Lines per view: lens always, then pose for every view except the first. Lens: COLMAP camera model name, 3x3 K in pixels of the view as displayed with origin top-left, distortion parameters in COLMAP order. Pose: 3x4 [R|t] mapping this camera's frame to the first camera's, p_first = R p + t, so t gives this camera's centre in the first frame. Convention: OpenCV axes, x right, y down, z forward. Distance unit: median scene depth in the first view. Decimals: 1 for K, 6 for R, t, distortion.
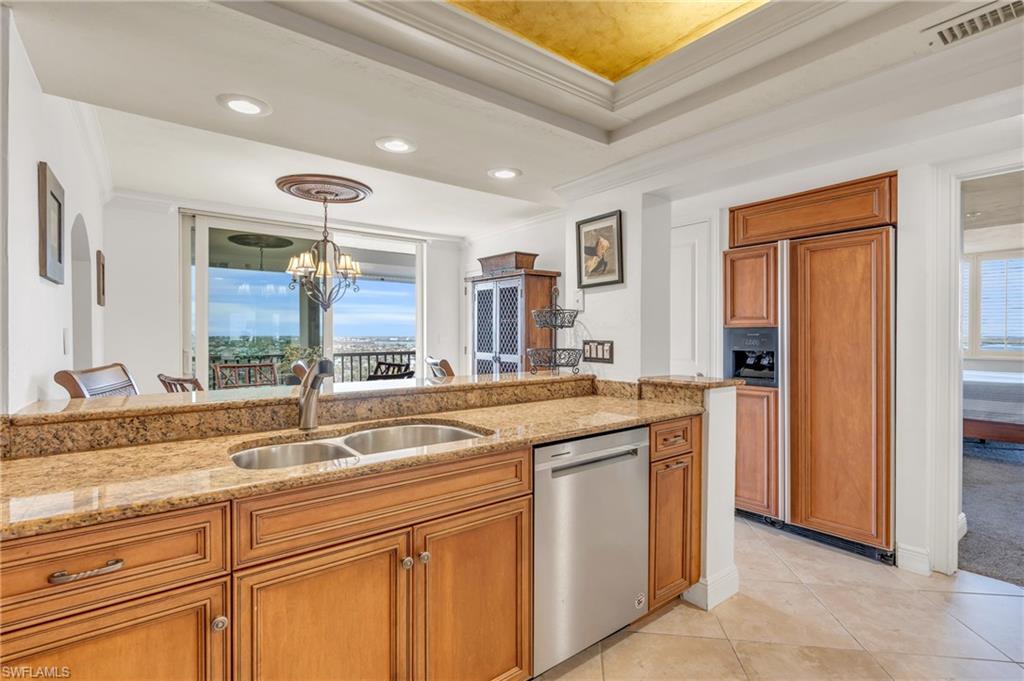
lens RADIAL K [[463.9, 0, 508.0], [0, 463.9, 339.5], [0, 0, 1]] dist [-0.003147, 0.001053]
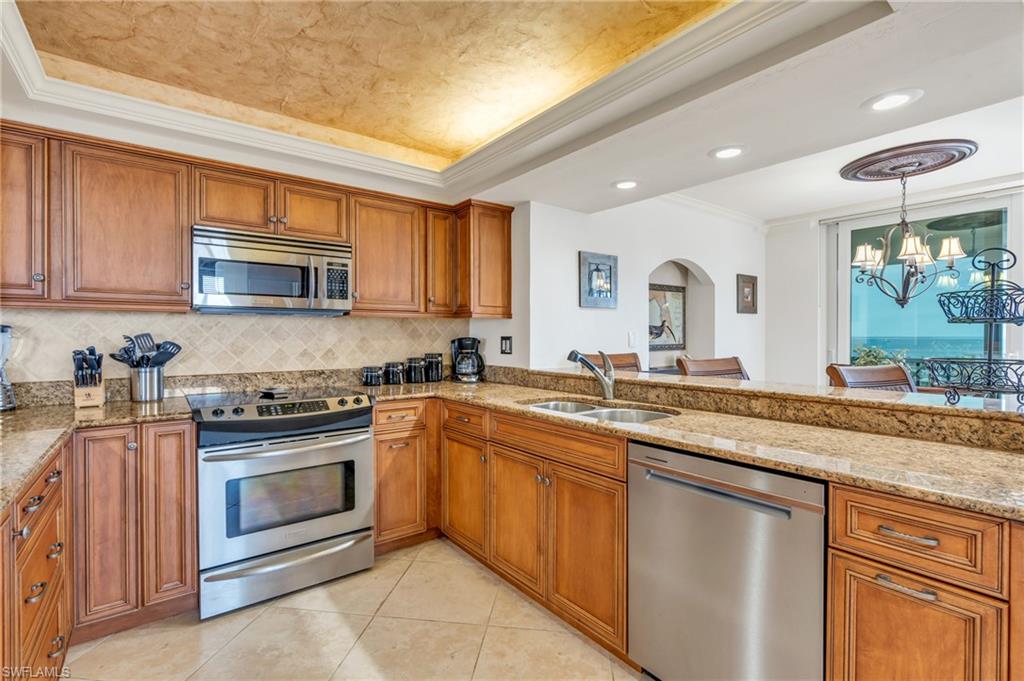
lens RADIAL K [[463.9, 0, 505.3], [0, 463.9, 339.6], [0, 0, 1]] dist [-0.003147, 0.001053]
pose [[0.010413, 0.005947, -0.999928, 0.795713], [-0.009306, 0.999940, 0.005850, -0.001976], [0.999902, 0.009245, 0.010468, 0.501045]]
